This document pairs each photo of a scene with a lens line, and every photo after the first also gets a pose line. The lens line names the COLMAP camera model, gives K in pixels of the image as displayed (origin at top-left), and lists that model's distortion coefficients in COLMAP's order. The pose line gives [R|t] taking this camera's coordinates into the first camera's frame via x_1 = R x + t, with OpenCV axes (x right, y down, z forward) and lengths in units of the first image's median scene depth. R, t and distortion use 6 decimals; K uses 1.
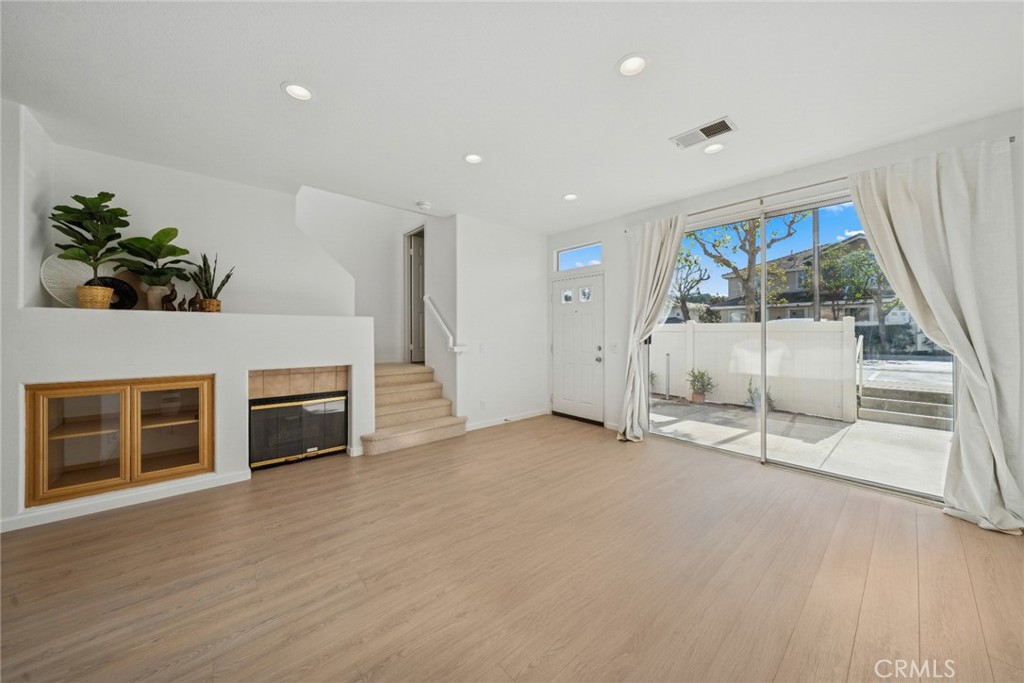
lens RADIAL K [[351.6, 0, 514.3], [0, 351.6, 336.9], [0, 0, 1]] dist [-0.000627, -0.000315]
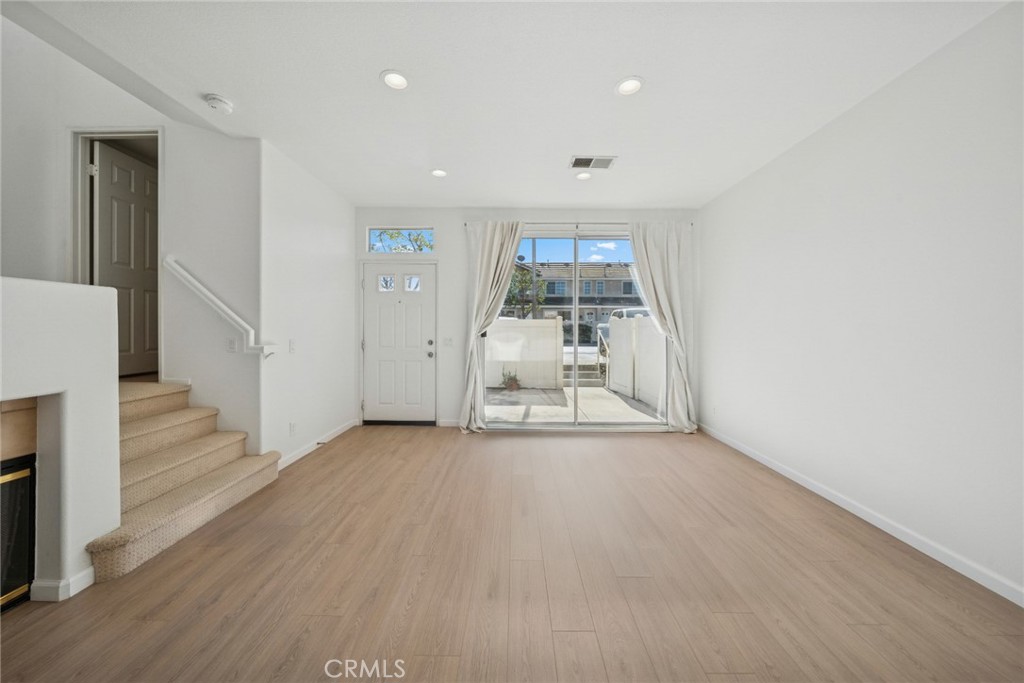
lens RADIAL K [[351.6, 0, 512.1], [0, 351.6, 332.5], [0, 0, 1]] dist [-0.000627, -0.000315]
pose [[0.671533, -0.005296, 0.740956, -0.333772], [0.005563, 0.999982, 0.002106, 0.005138], [-0.740954, 0.002707, 0.671551, 0.231901]]
